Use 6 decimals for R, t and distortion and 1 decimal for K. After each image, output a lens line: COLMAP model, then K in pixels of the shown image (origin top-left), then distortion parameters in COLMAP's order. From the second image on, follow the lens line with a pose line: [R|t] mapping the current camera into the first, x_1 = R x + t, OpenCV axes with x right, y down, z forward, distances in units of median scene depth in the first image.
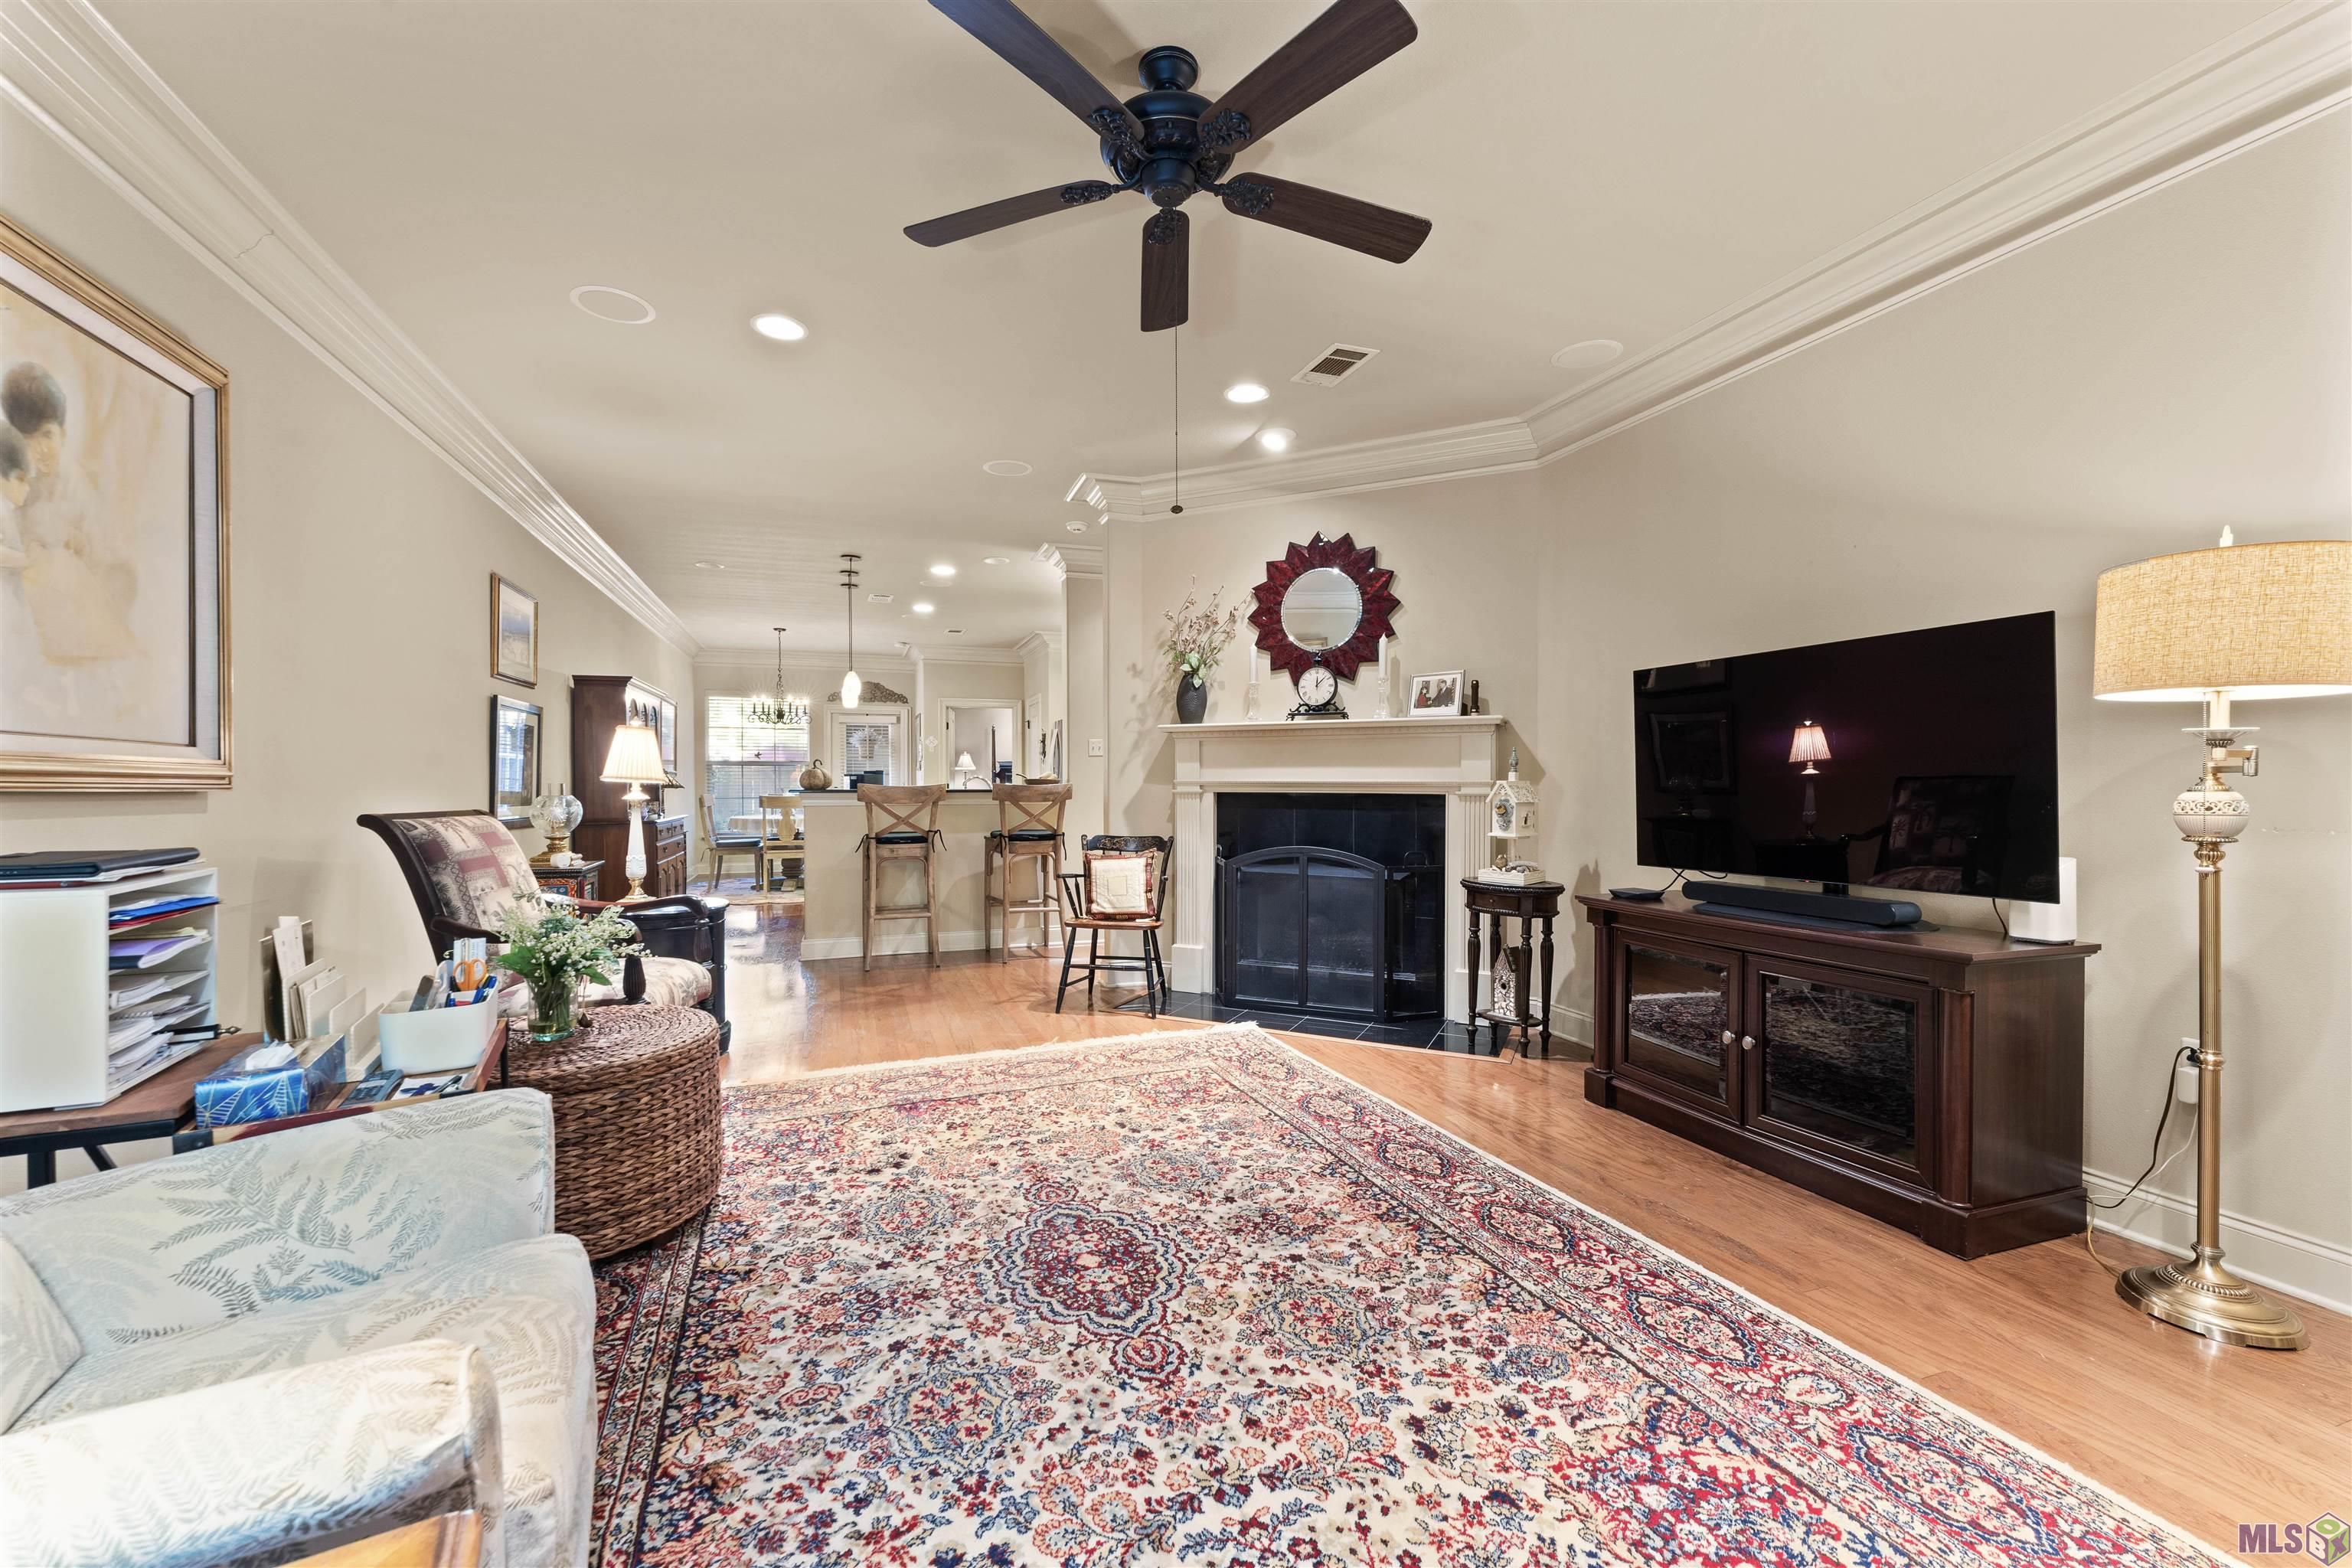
lens RADIAL K [[935.0, 0, 1167.3], [0, 935.0, 788.3], [0, 0, 1]] dist [0.000445, -0.001003]
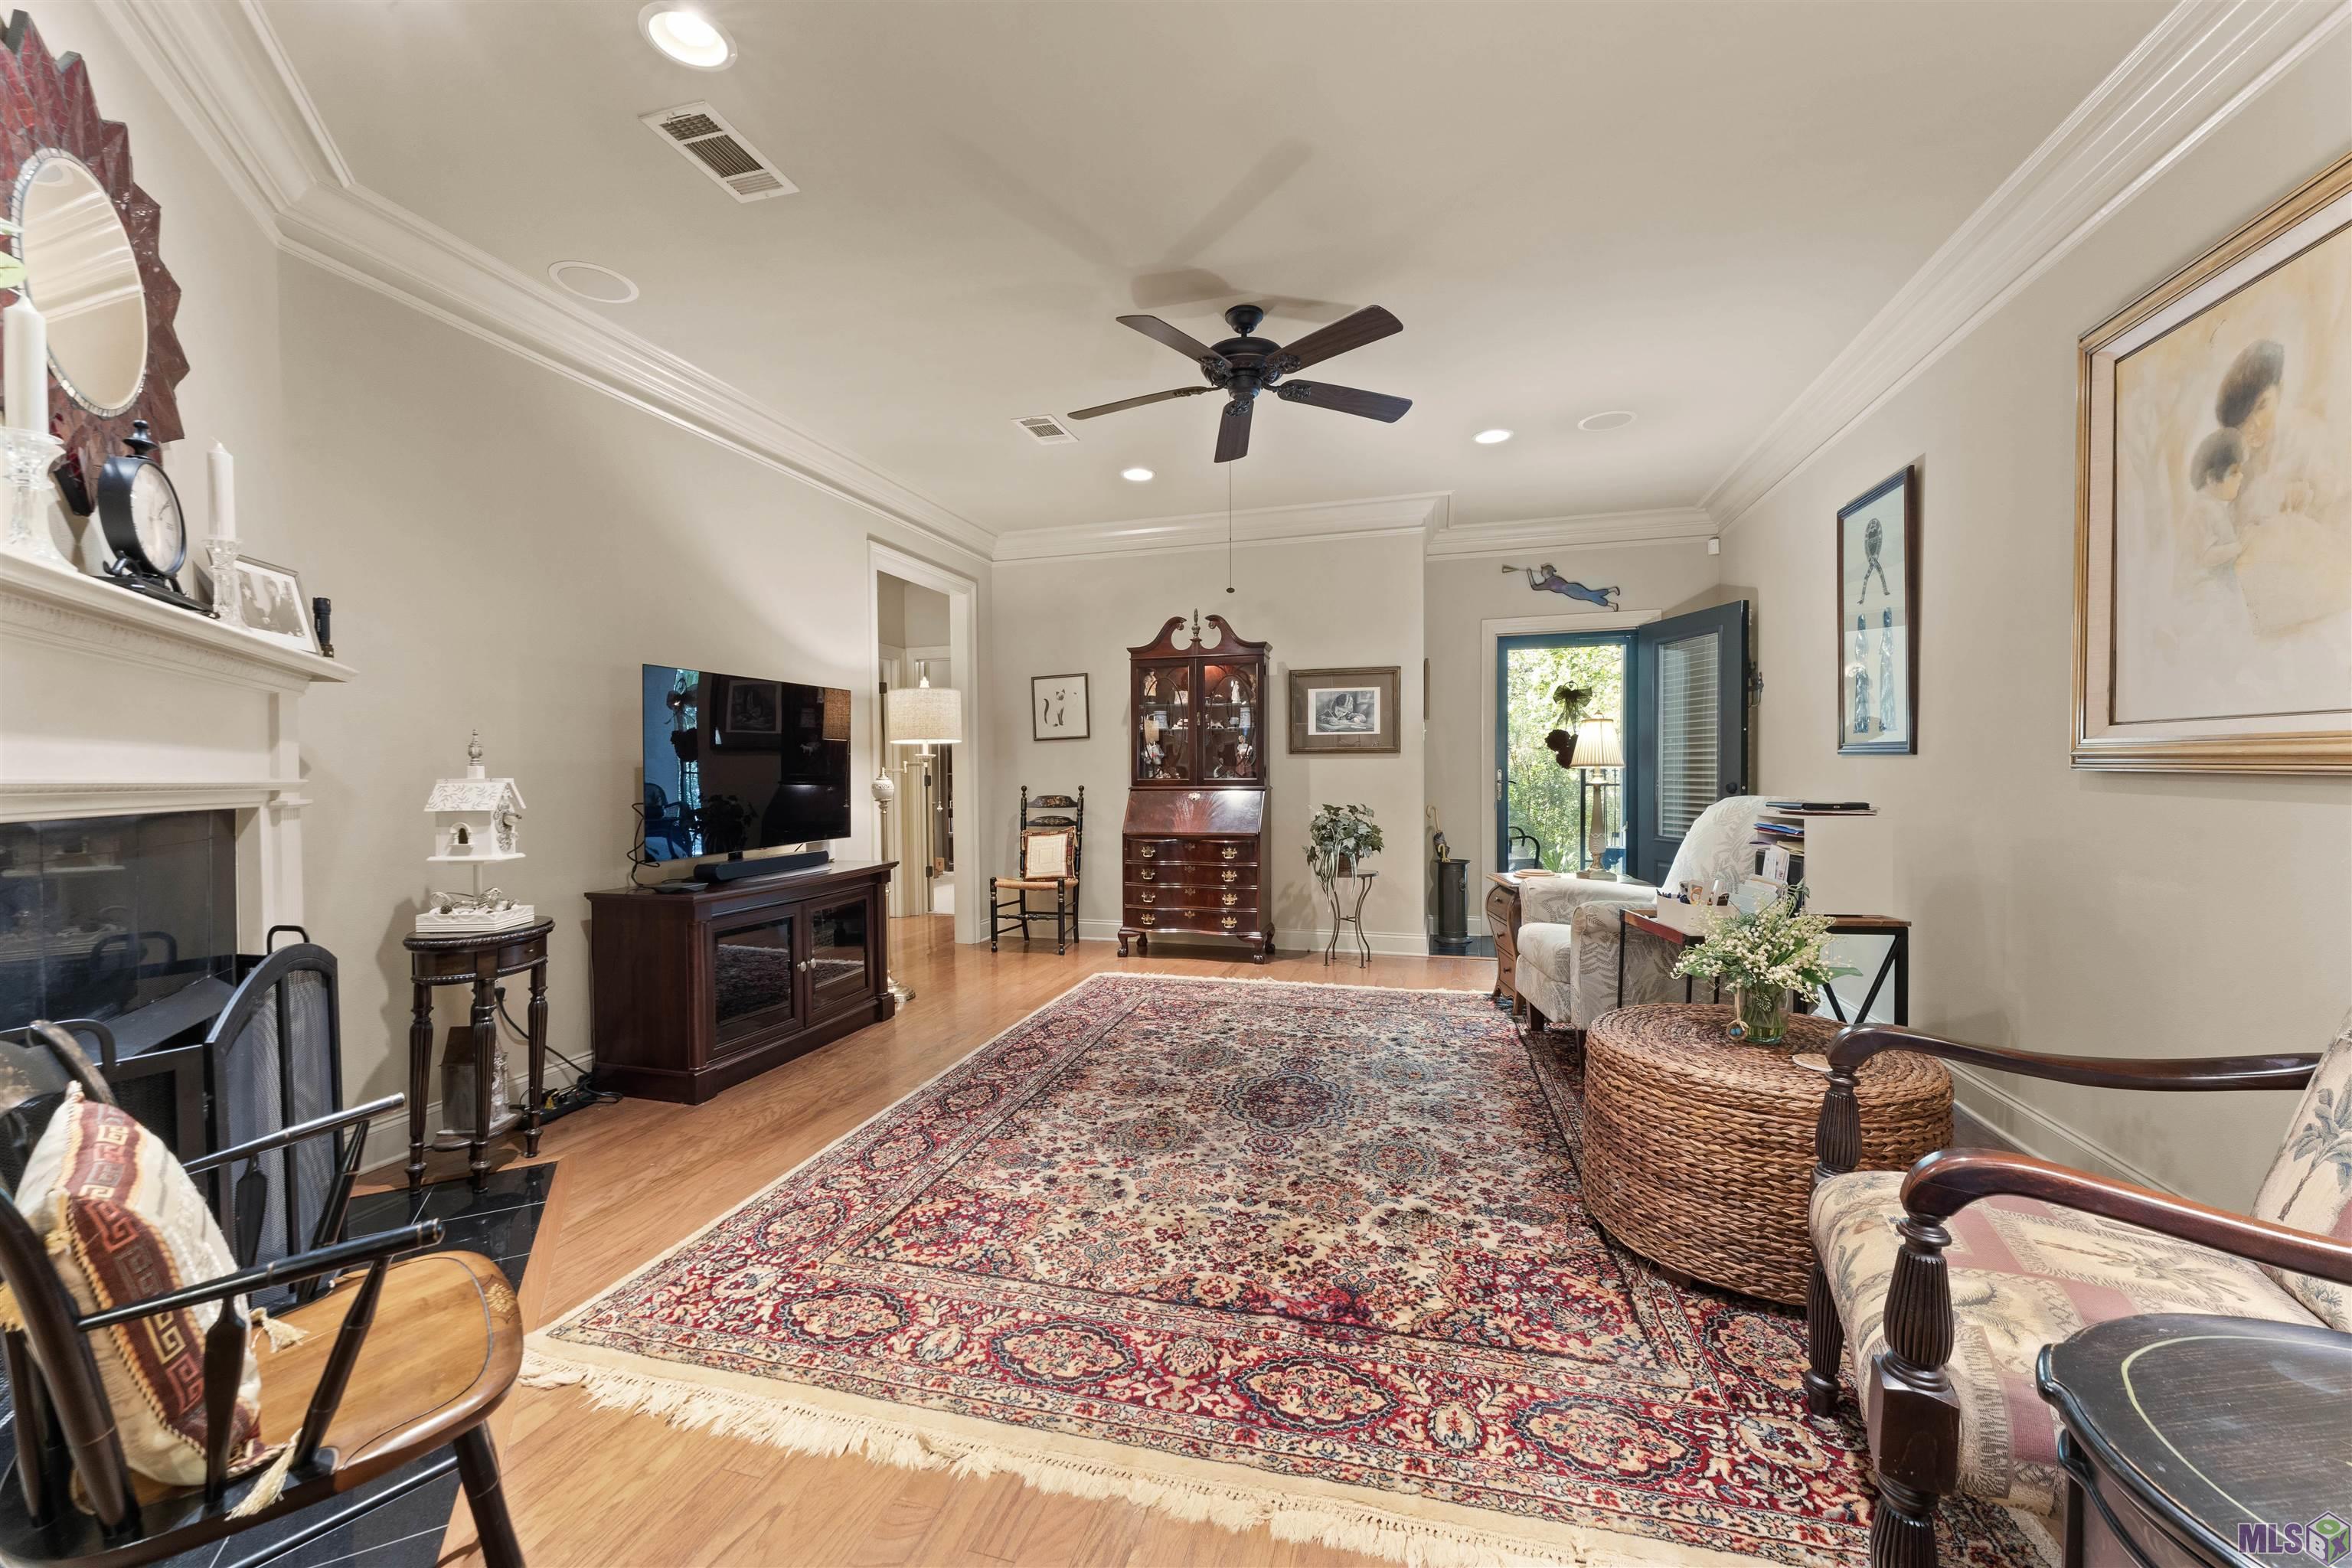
lens RADIAL K [[928.6, 0, 1159.9], [0, 928.6, 791.5], [0, 0, 1]] dist [-0.000955, -0.000317]
pose [[-0.804657, -0.004101, 0.593725, -0.553471], [0.013288, 0.999601, 0.024914, -0.011103], [-0.593591, 0.027937, -0.804282, 1.606472]]
